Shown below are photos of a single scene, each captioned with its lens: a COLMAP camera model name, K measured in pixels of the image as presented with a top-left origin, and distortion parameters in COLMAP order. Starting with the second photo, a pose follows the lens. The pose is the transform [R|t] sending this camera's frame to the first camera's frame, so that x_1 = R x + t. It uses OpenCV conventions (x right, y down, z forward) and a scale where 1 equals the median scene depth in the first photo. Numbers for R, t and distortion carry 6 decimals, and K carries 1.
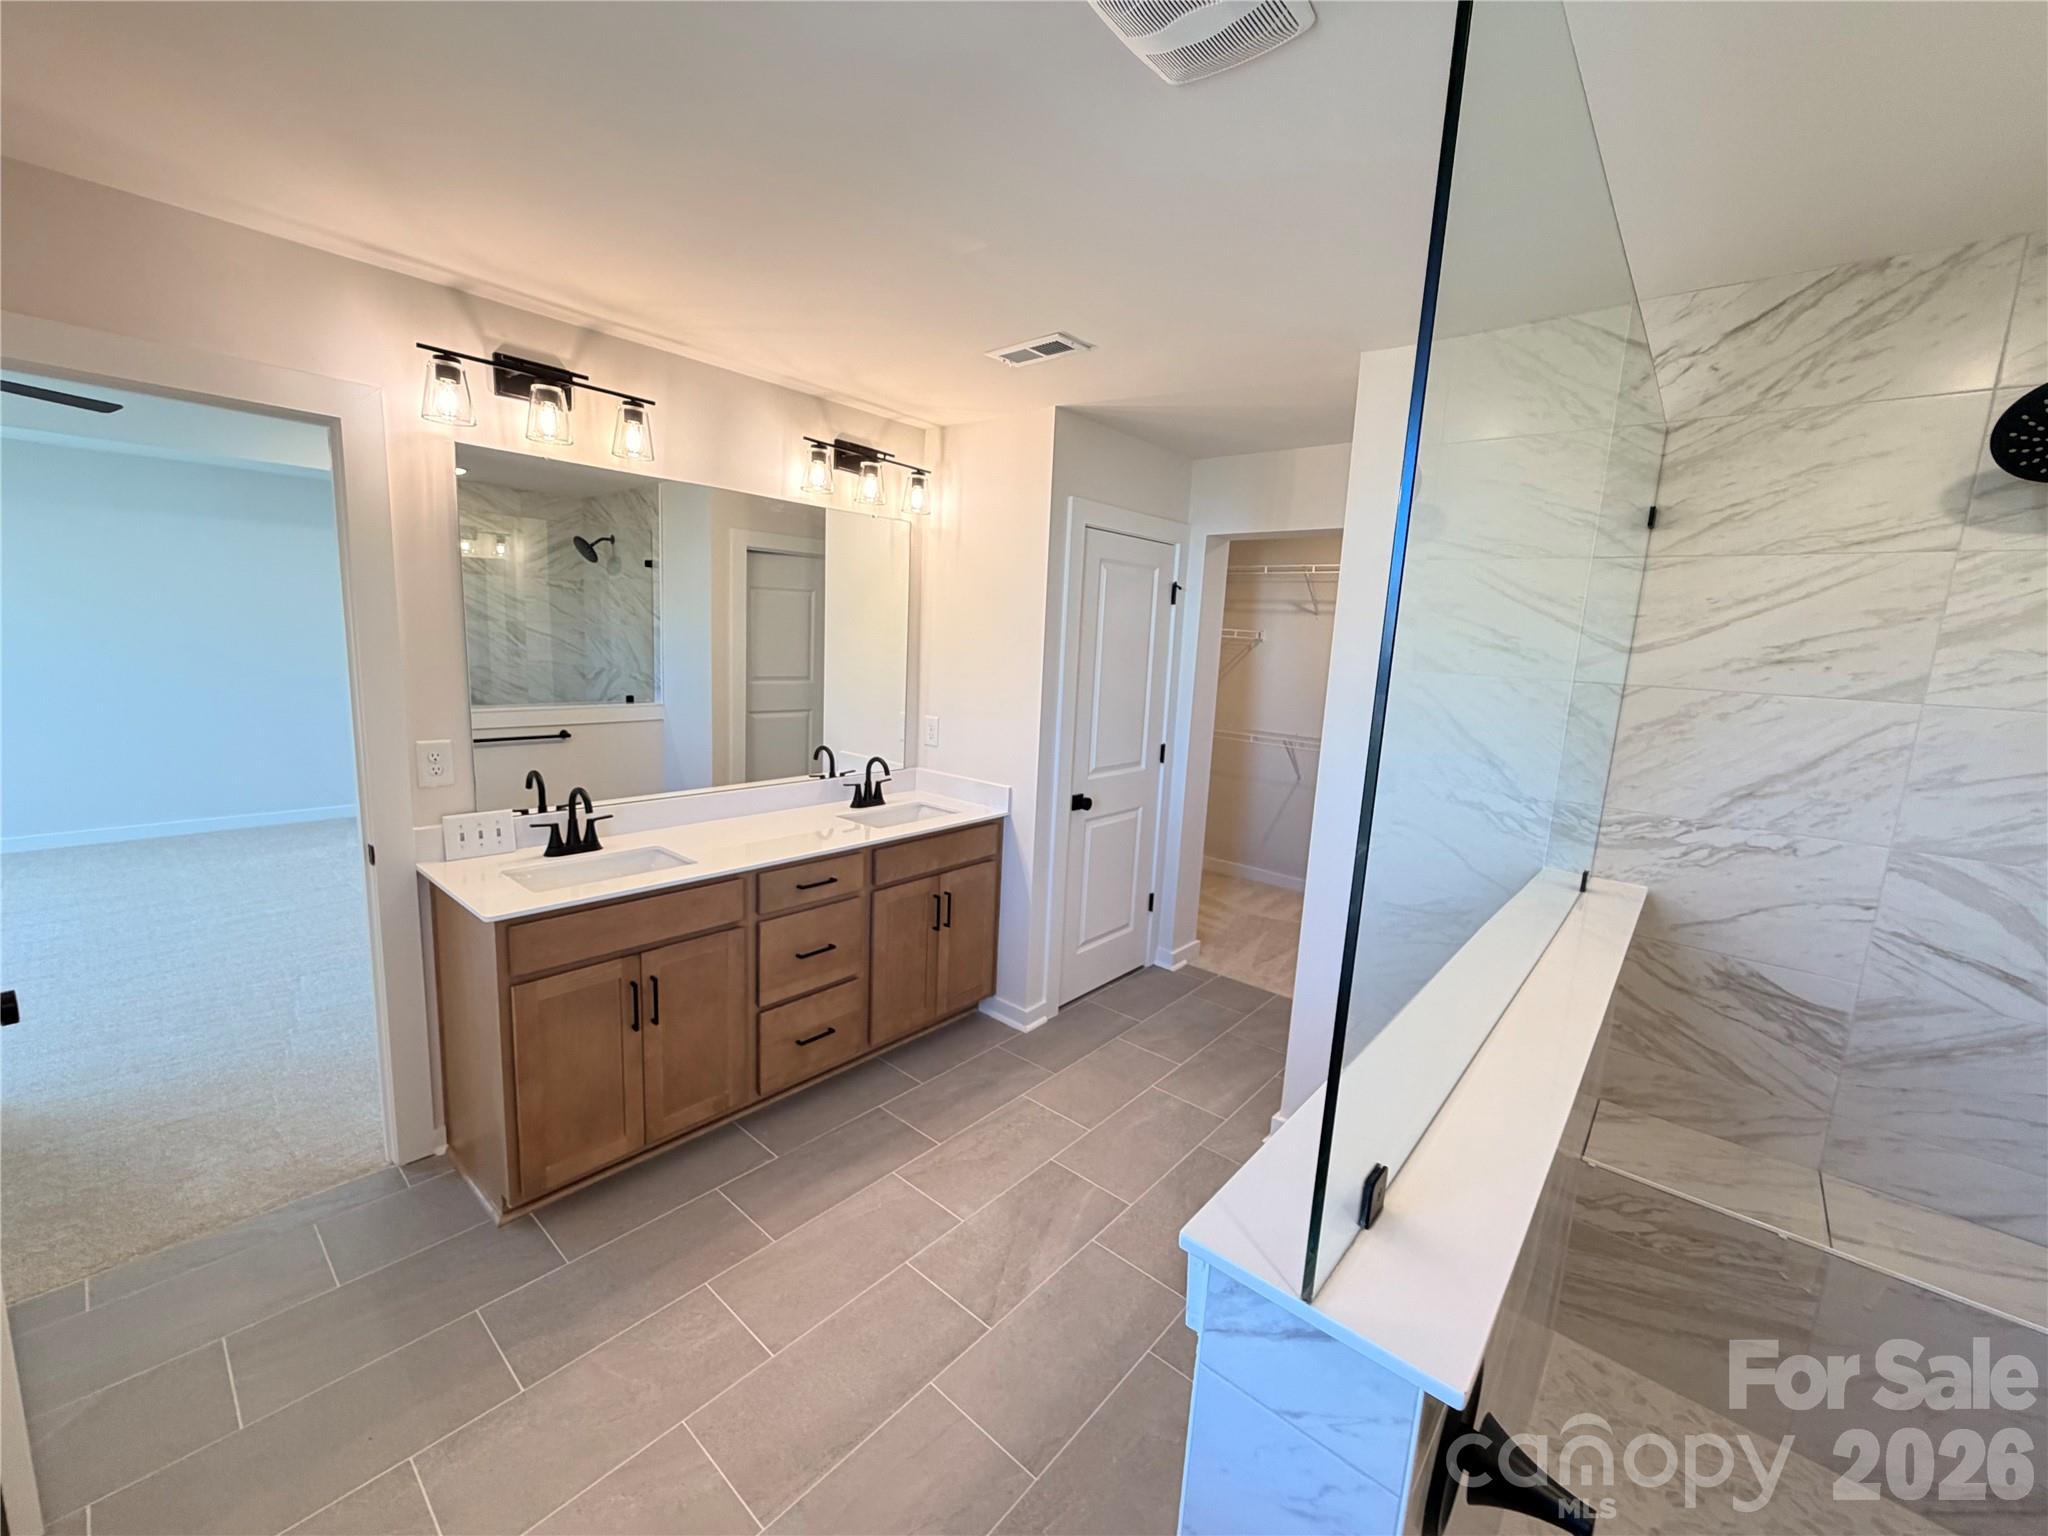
lens RADIAL K [[819.6, 0, 1021.4], [0, 819.6, 772.8], [0, 0, 1]] dist [-0.000280, -0.000221]
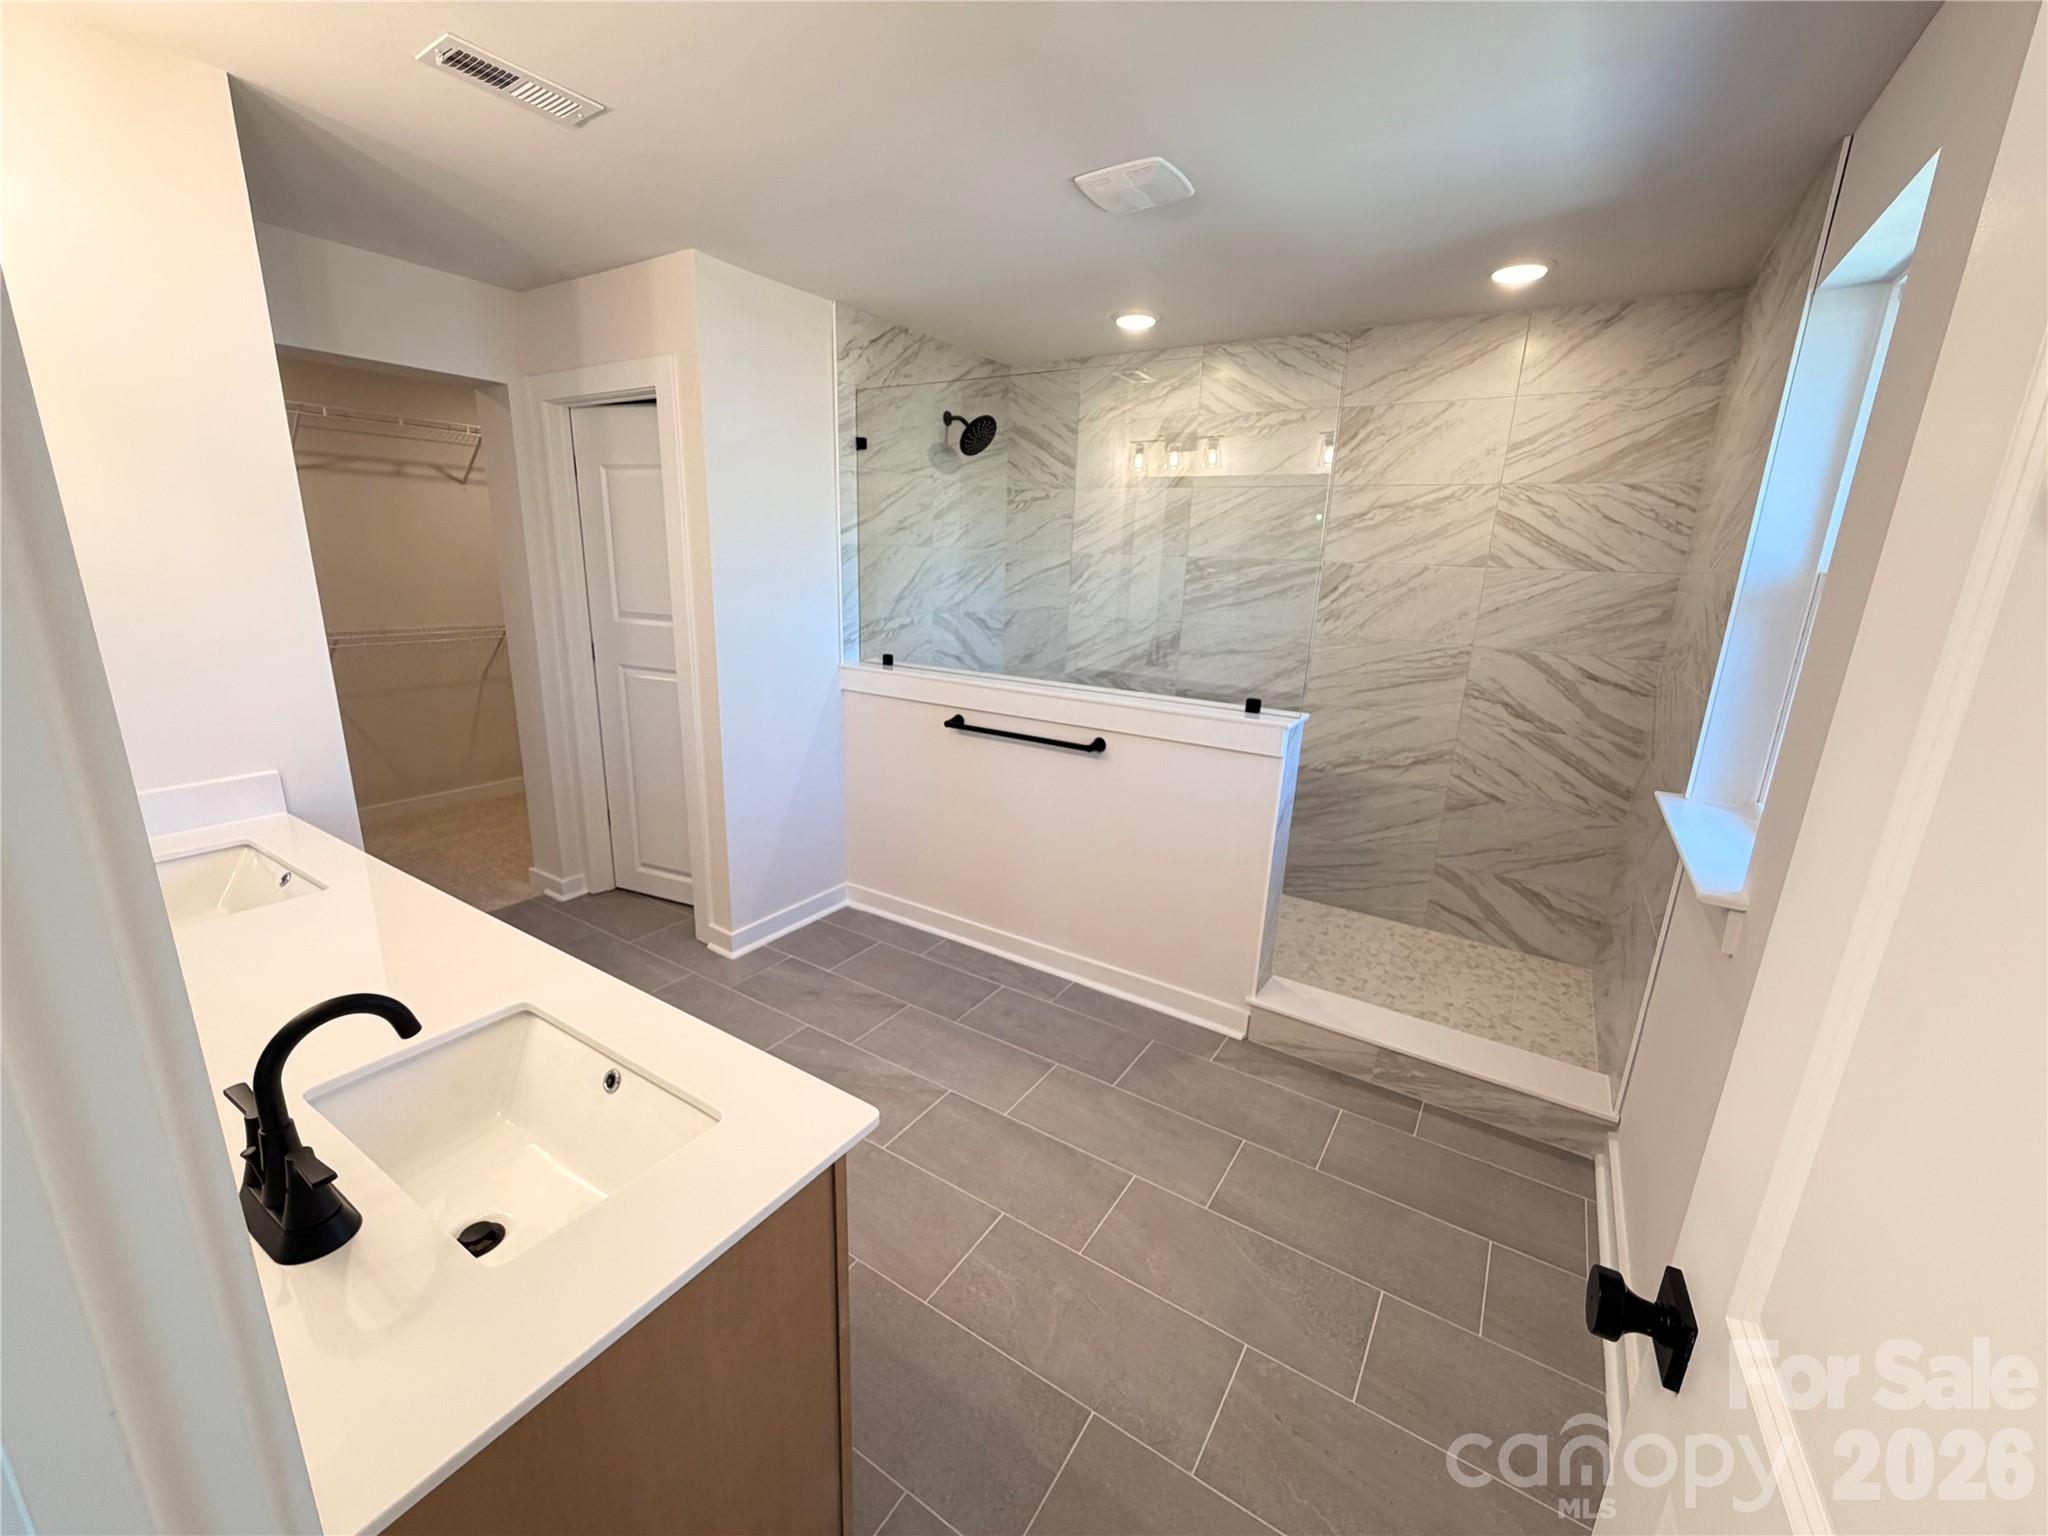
lens RADIAL K [[819.6, 0, 1024.9], [0, 819.6, 764.5], [0, 0, 1]] dist [-0.000280, -0.000221]
pose [[-0.143142, -0.300266, 0.943054, -1.189585], [0.120214, 0.940536, 0.317711, -0.197983], [-0.982374, 0.158846, -0.098534, 1.013073]]
